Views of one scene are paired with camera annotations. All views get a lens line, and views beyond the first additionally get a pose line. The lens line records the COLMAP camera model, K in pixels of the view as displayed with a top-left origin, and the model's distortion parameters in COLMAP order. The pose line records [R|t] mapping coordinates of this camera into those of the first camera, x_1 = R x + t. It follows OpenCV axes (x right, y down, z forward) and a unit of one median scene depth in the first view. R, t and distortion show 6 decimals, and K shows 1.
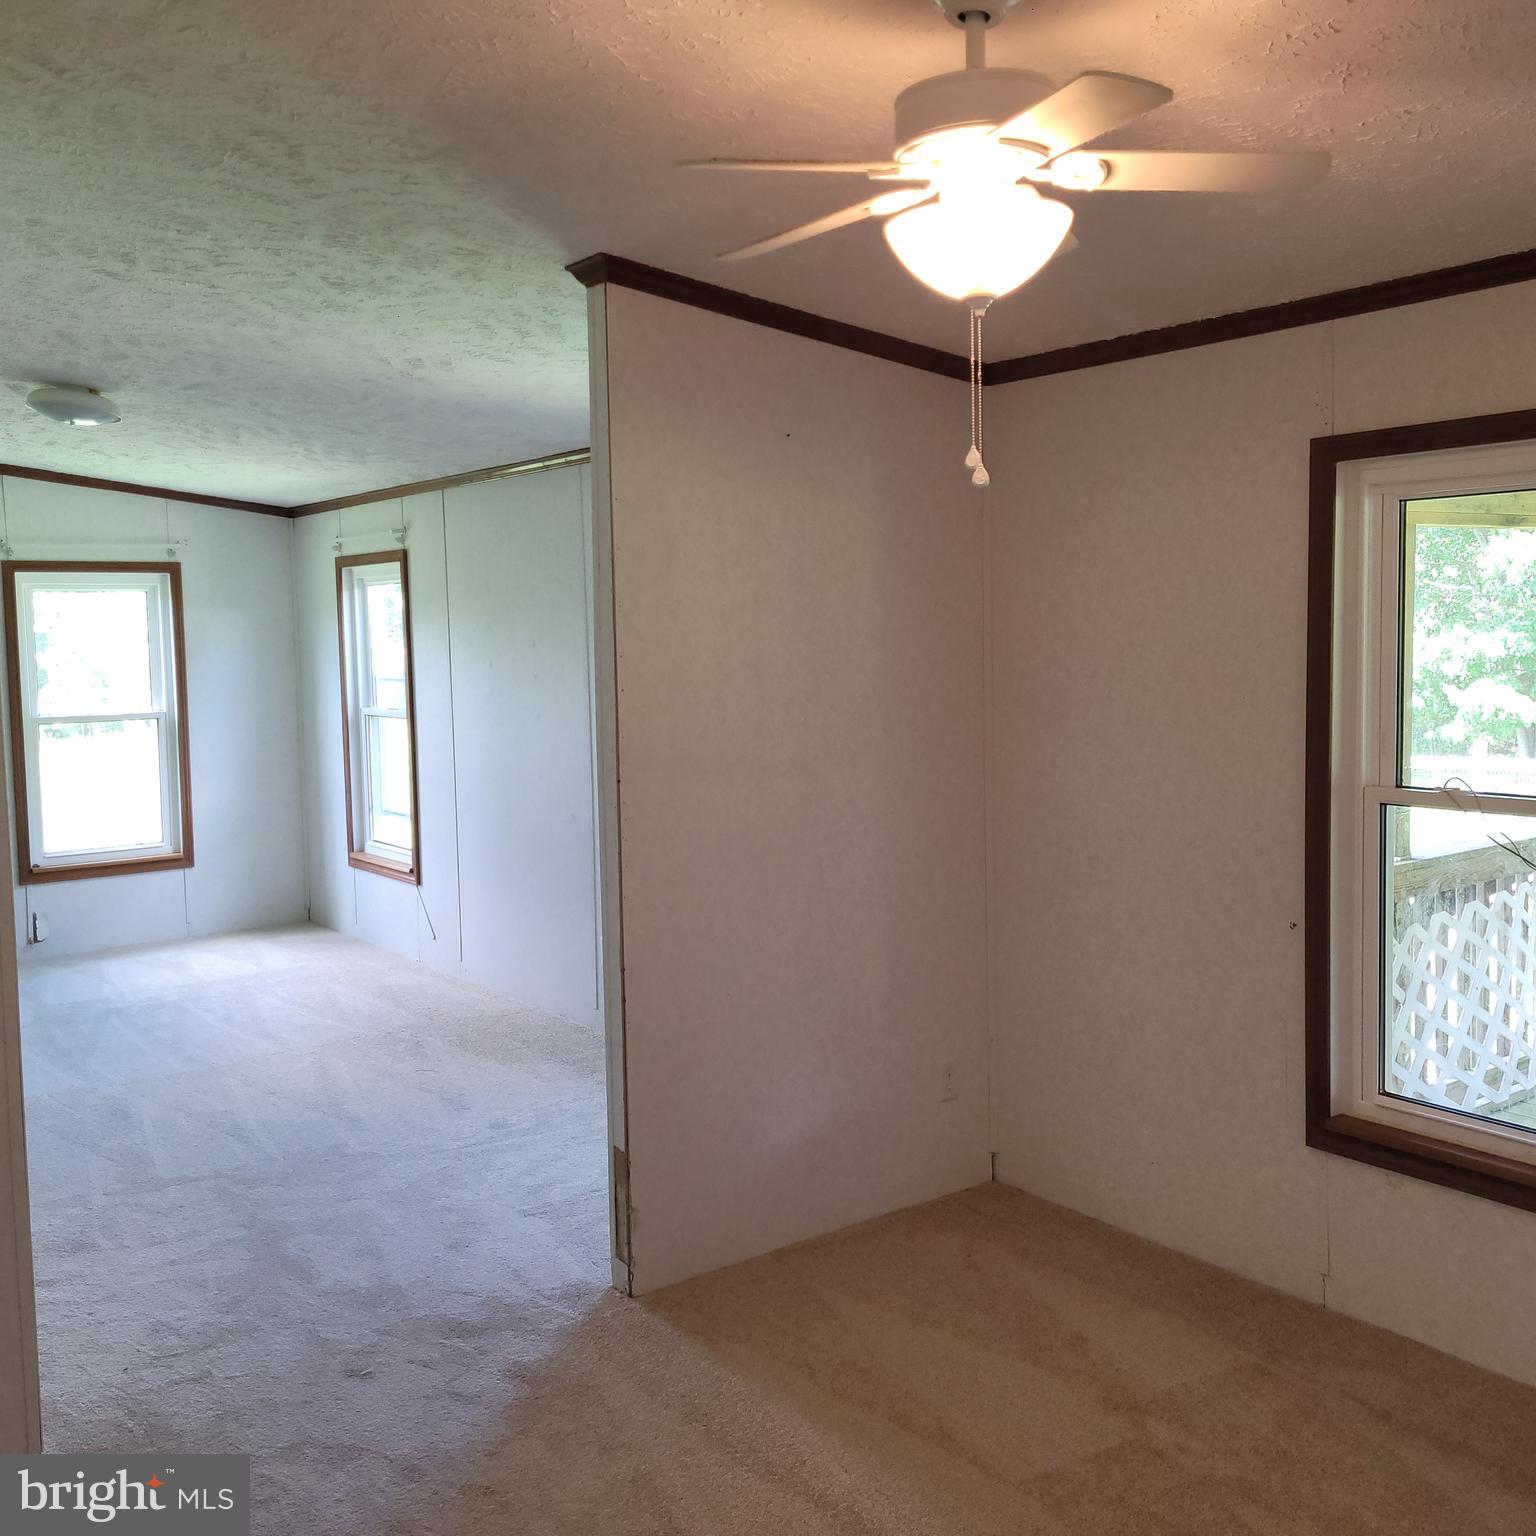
lens RADIAL K [[1579.6, 0, 755.3], [0, 1579.6, 762.1], [0, 0, 1]] dist [0.036432, 0.000000]
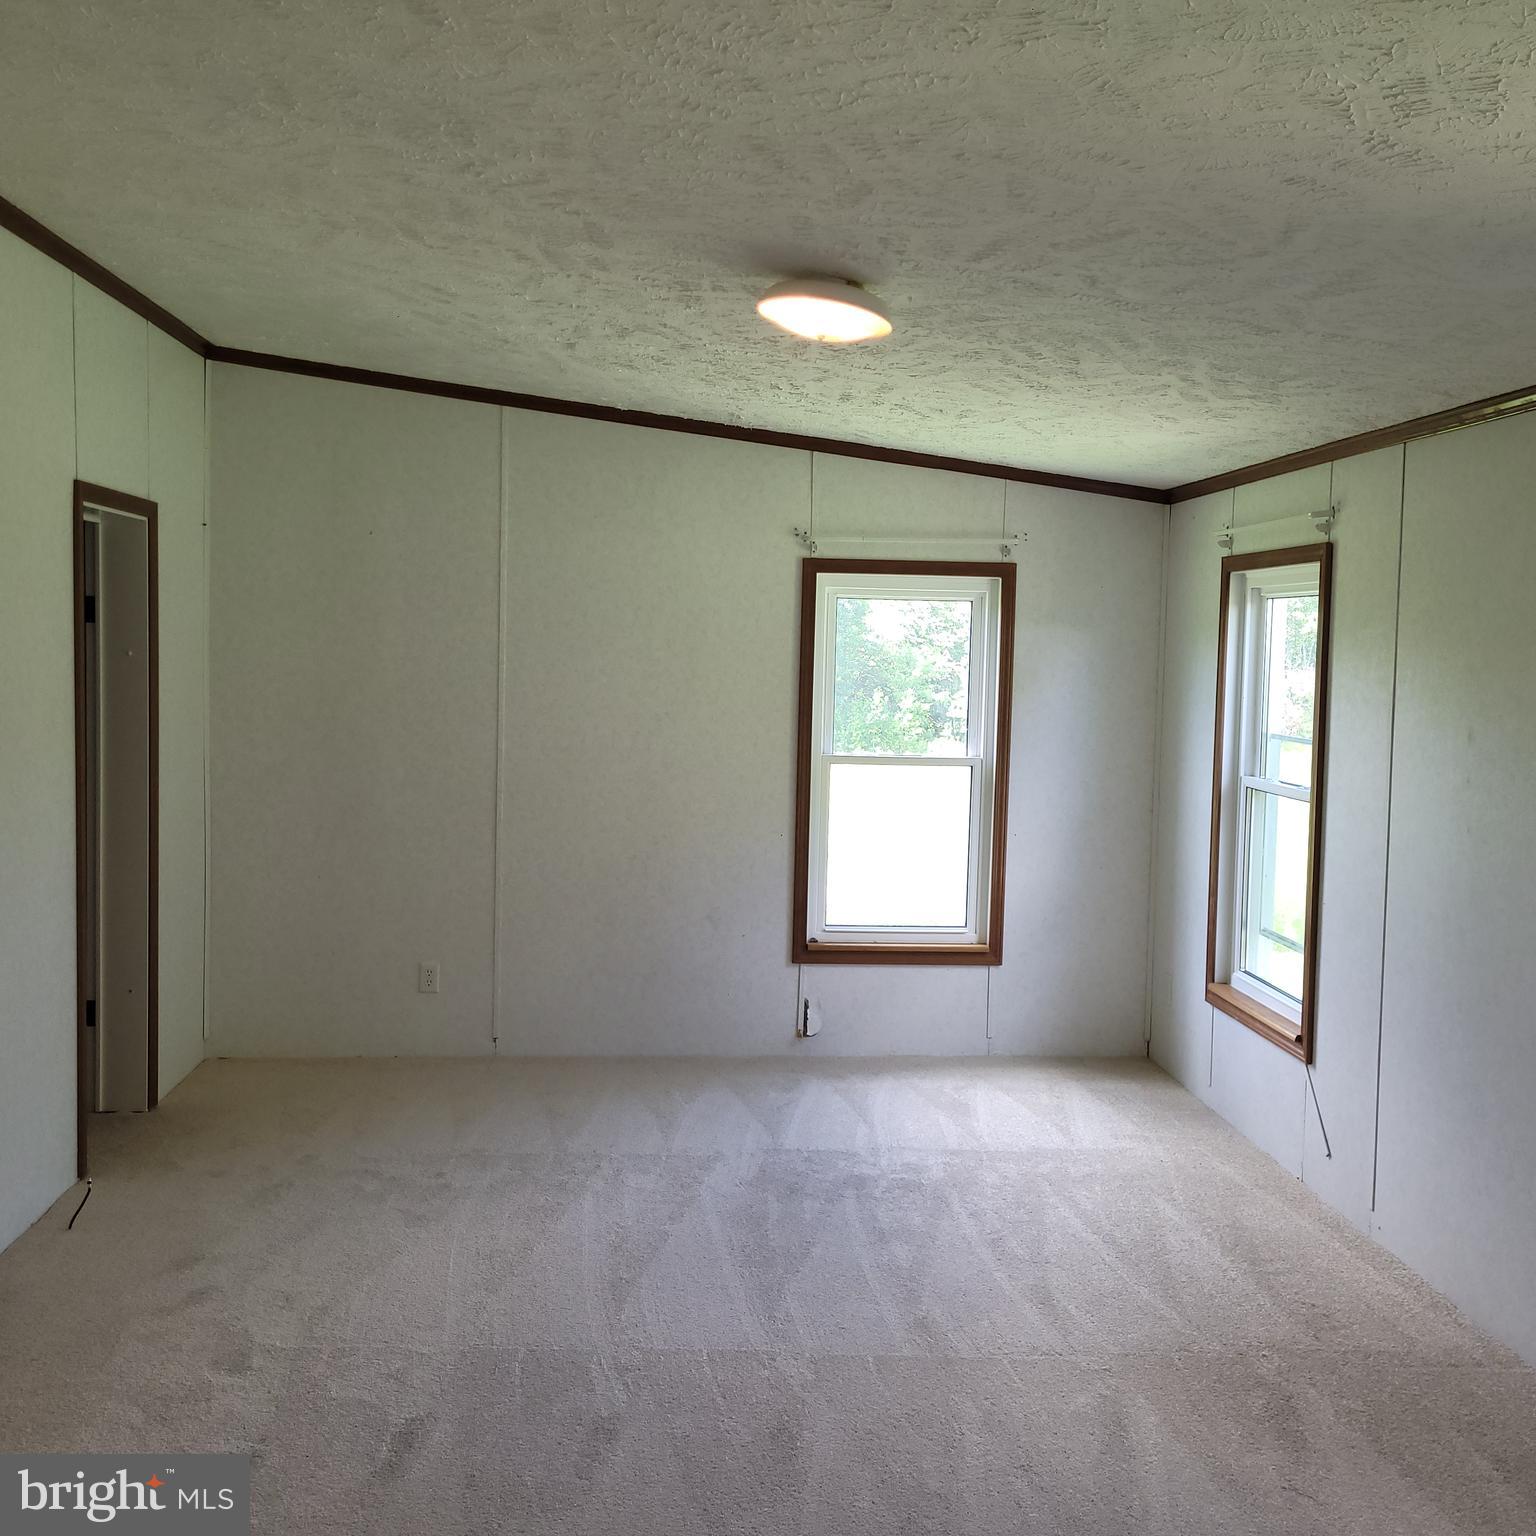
lens RADIAL K [[1579.6, 0, 743.6], [0, 1579.6, 732.1], [0, 0, 1]] dist [0.036432, 0.000000]
pose [[0.846492, 0.069123, -0.527895, -0.073251], [-0.084889, 0.996374, -0.005654, -0.032259], [0.525590, 0.049599, 0.849291, 0.314218]]
